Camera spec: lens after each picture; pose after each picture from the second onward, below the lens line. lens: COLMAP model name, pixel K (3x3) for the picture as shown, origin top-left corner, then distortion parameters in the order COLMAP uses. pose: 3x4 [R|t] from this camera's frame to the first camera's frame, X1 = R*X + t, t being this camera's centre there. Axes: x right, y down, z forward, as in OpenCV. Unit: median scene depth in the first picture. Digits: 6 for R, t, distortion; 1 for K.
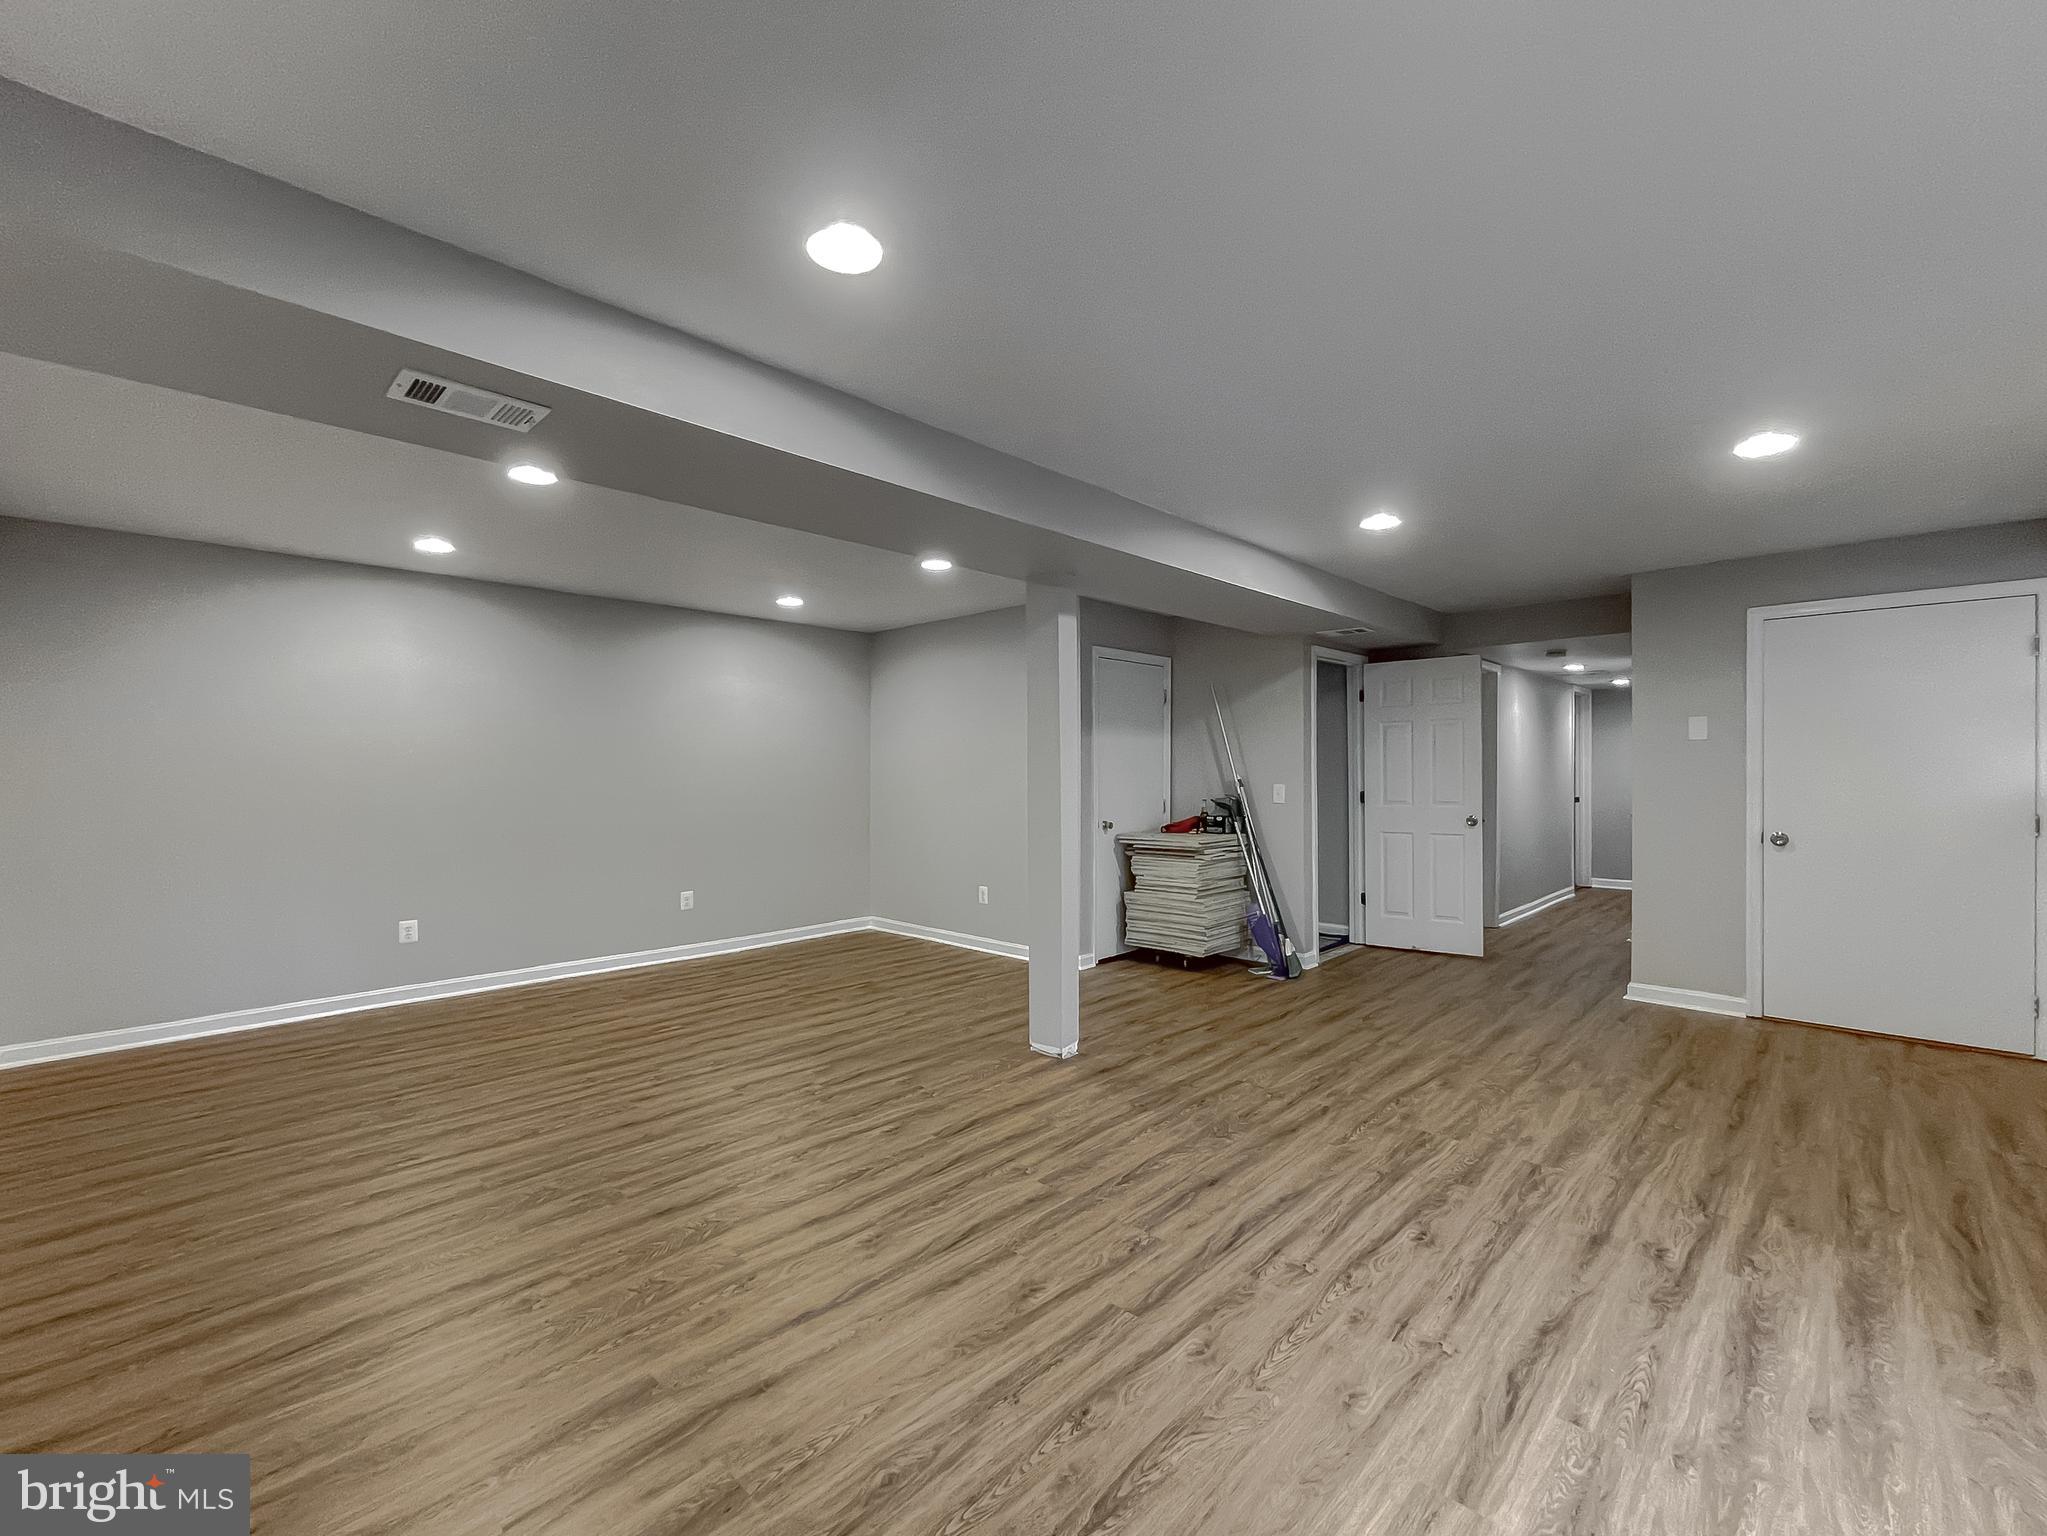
lens RADIAL K [[868.7, 0, 1023.2], [0, 868.7, 769.2], [0, 0, 1]] dist [0.001052, 0.000503]
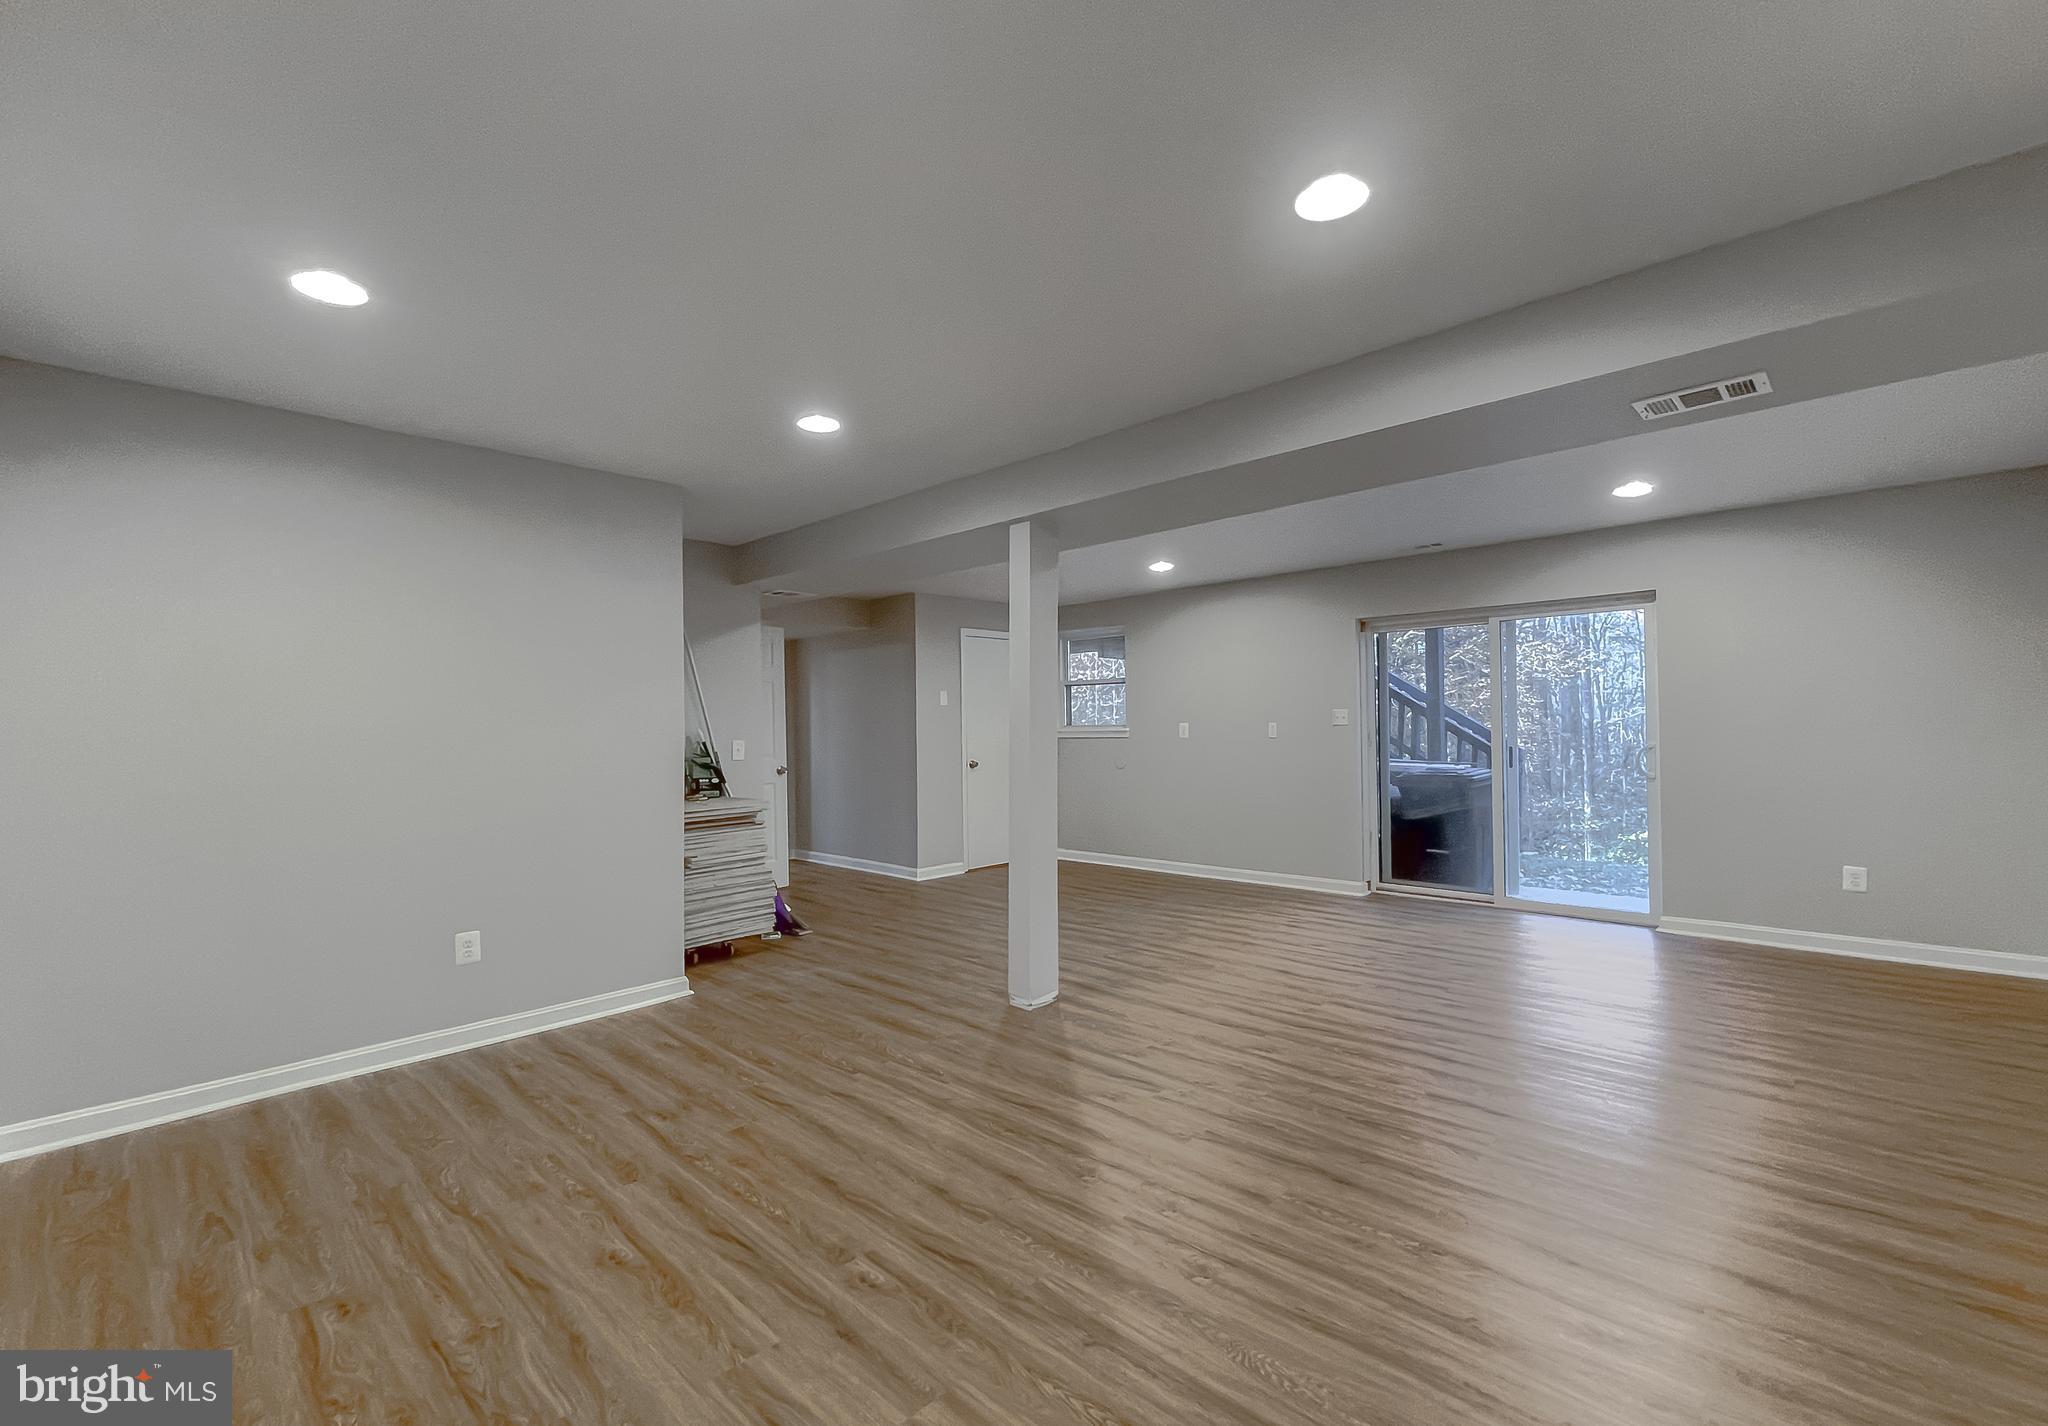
lens RADIAL K [[866.9, 0, 1023.1], [0, 866.9, 718.4], [0, 0, 1]] dist [-0.002840, -0.000924]
pose [[0.008625, 0.014310, 0.999860, -0.901391], [0.016593, 0.999758, -0.014451, 0.016390], [-0.999825, 0.016715, 0.008385, 0.949238]]
